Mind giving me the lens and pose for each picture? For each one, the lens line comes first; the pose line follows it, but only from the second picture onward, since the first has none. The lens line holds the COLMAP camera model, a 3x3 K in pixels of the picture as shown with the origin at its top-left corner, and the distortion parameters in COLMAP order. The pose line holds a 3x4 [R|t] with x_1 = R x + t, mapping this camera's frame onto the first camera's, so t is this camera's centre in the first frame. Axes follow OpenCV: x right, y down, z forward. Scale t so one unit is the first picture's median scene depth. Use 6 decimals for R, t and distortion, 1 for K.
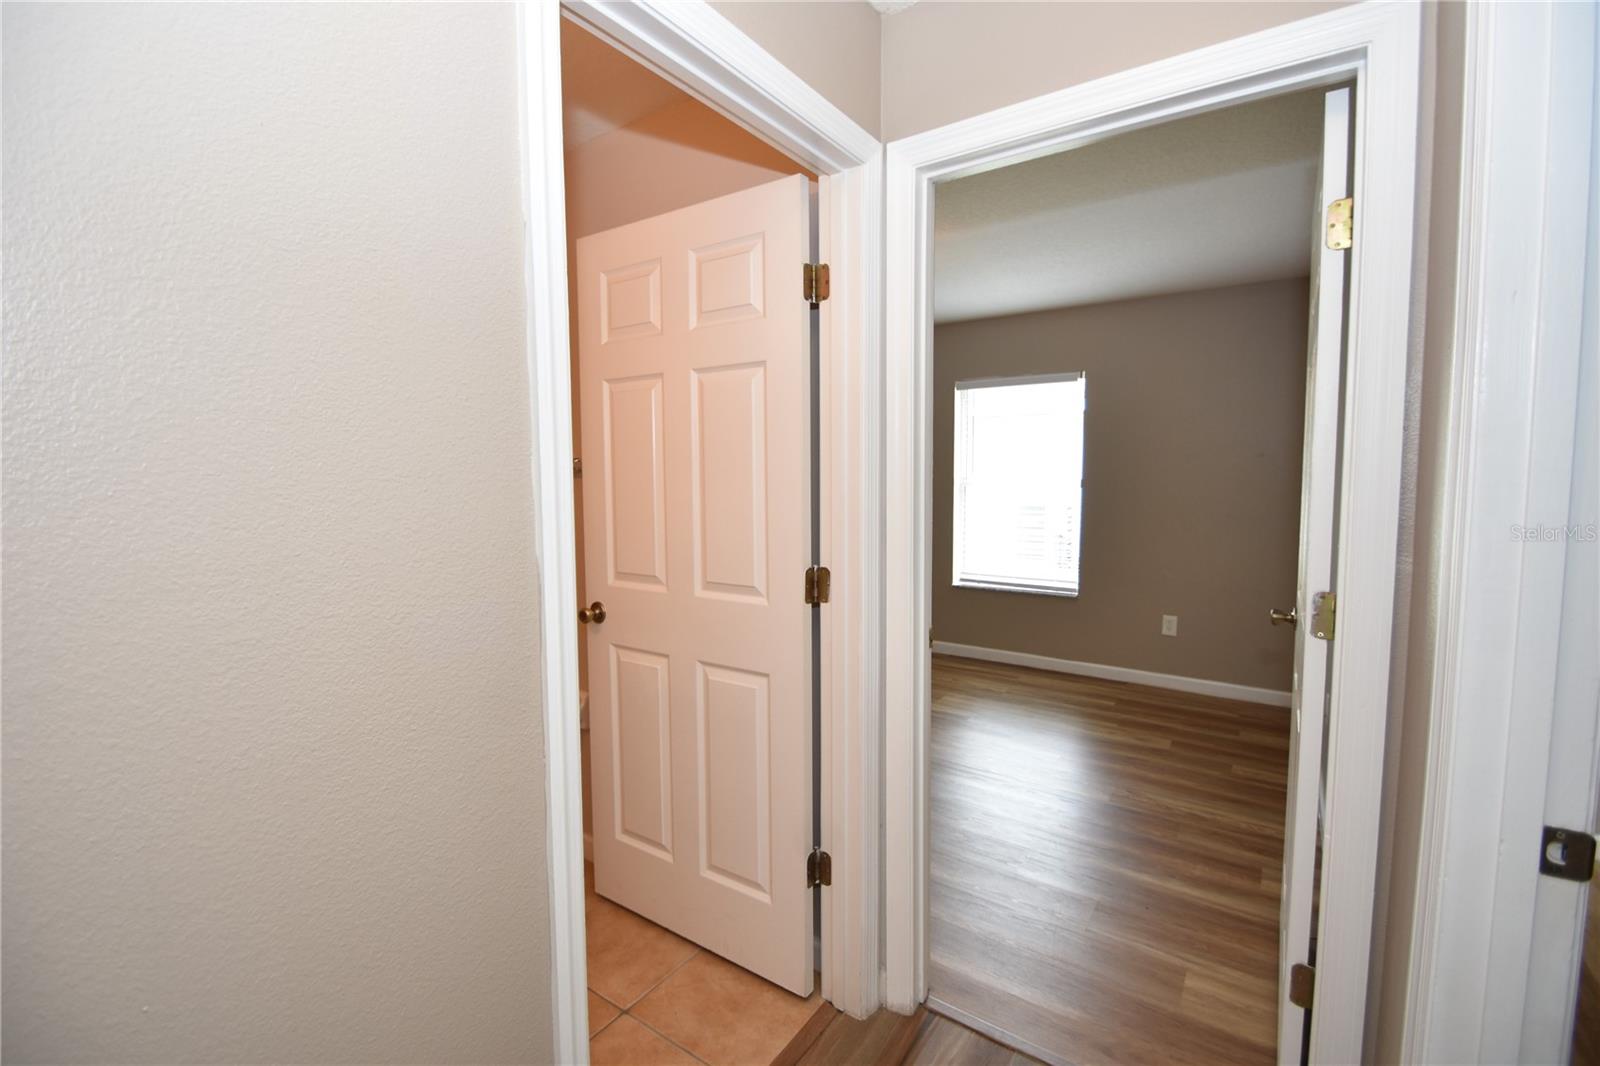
lens RADIAL K [[698.3, 0, 794.5], [0, 698.3, 518.6], [0, 0, 1]] dist [0.014579, -0.017537]
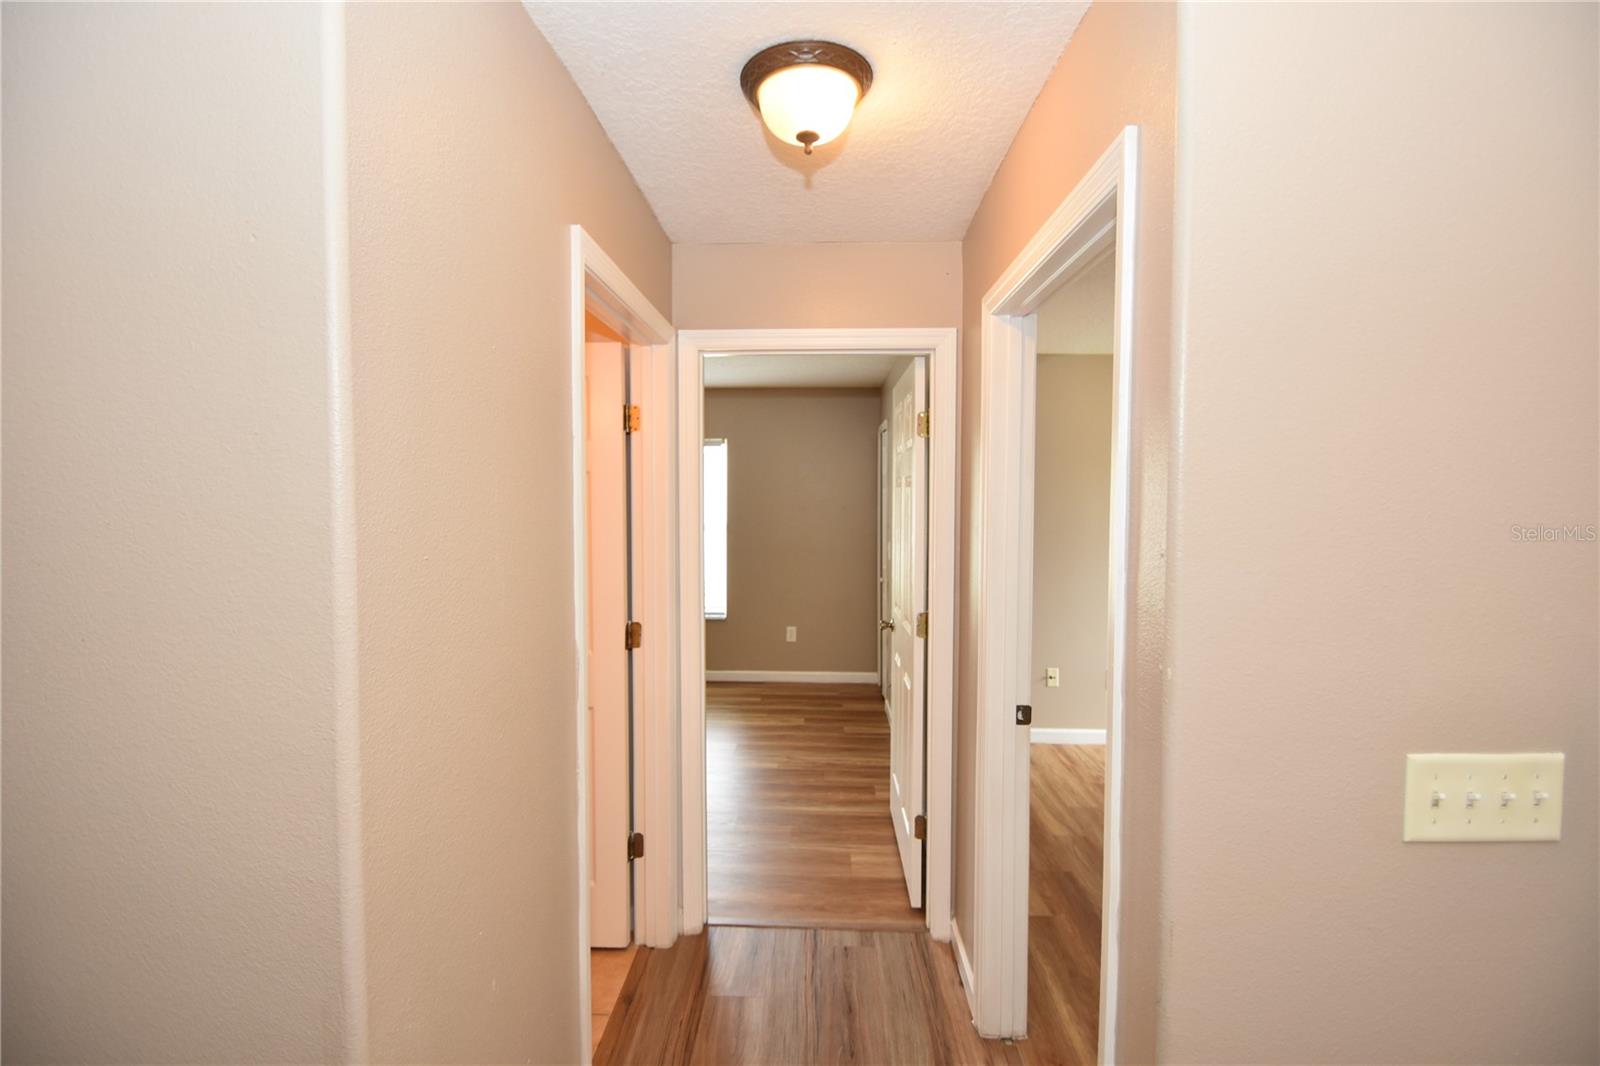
lens RADIAL K [[696.6, 0, 799.3], [0, 696.6, 518.6], [0, 0, 1]] dist [0.005268, -0.009078]
pose [[0.839841, -0.016442, 0.542583, -0.236739], [0.034443, 0.999141, -0.023037, -0.050437], [-0.541738, 0.038036, 0.839686, -0.183173]]
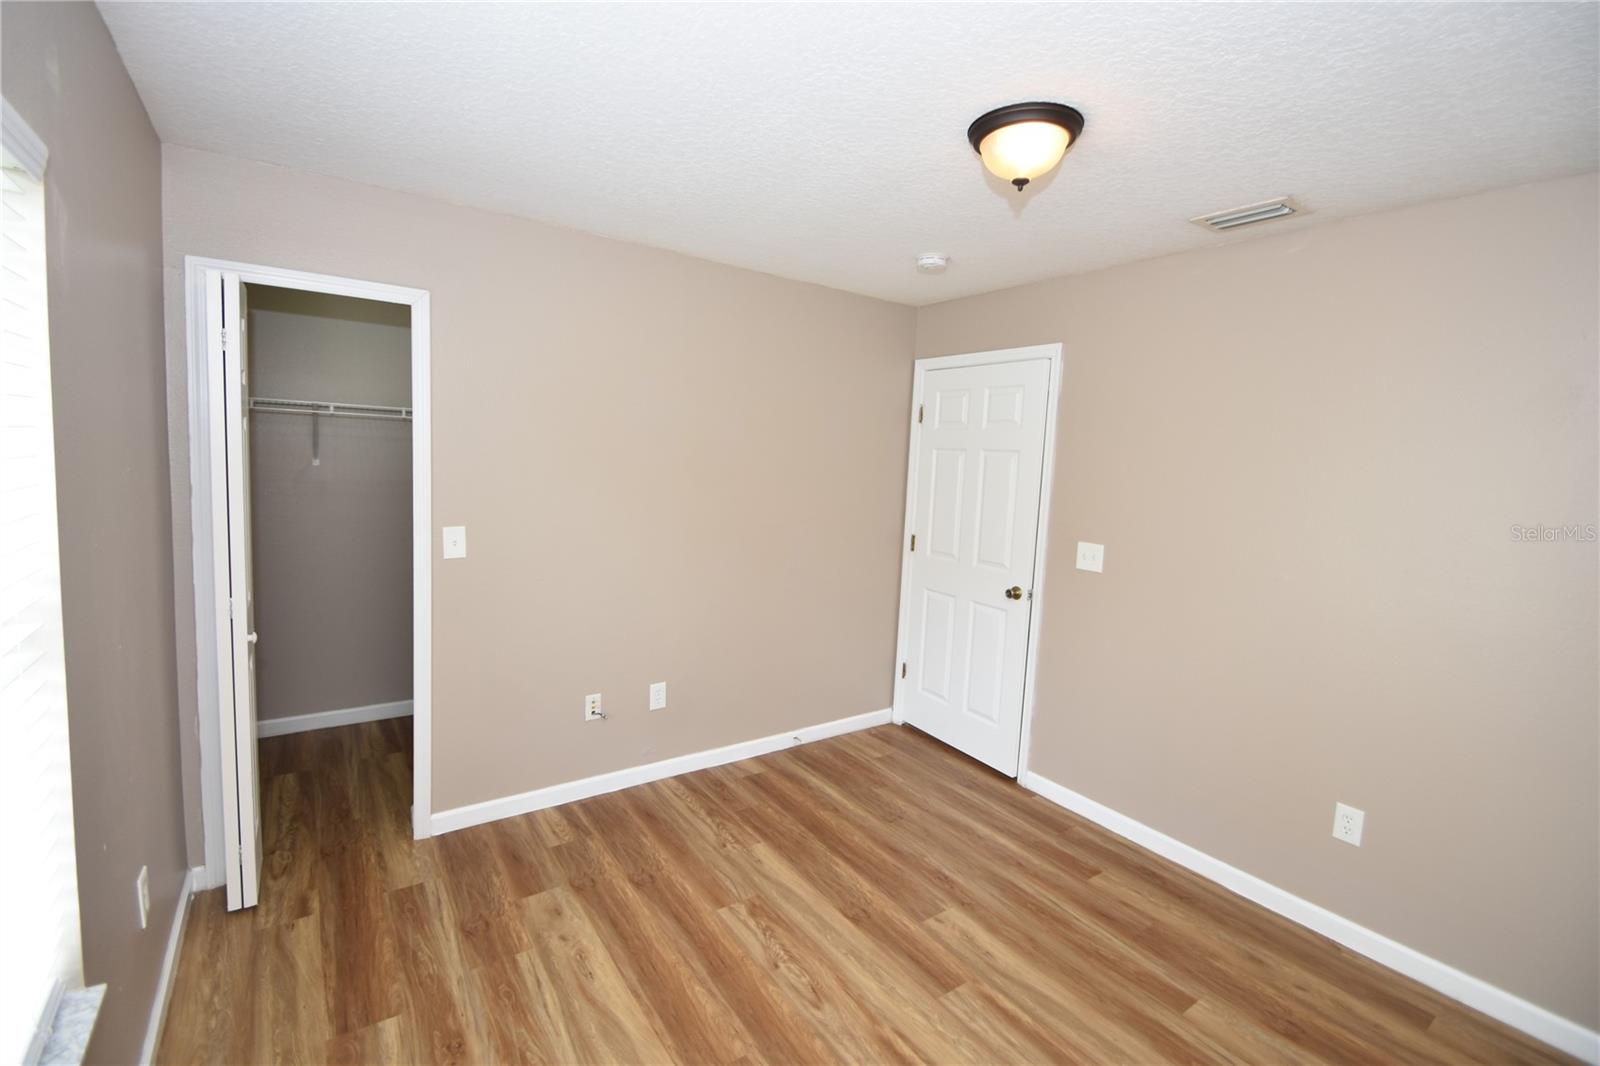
lens RADIAL K [[698.3, 0, 794.5], [0, 698.3, 518.6], [0, 0, 1]] dist [0.014579, -0.017537]
pose [[-0.935932, -0.072006, 0.344740, 0.096353], [-0.017823, 0.987305, 0.157831, -0.183321], [-0.351729, 0.141574, -0.925334, 1.706250]]
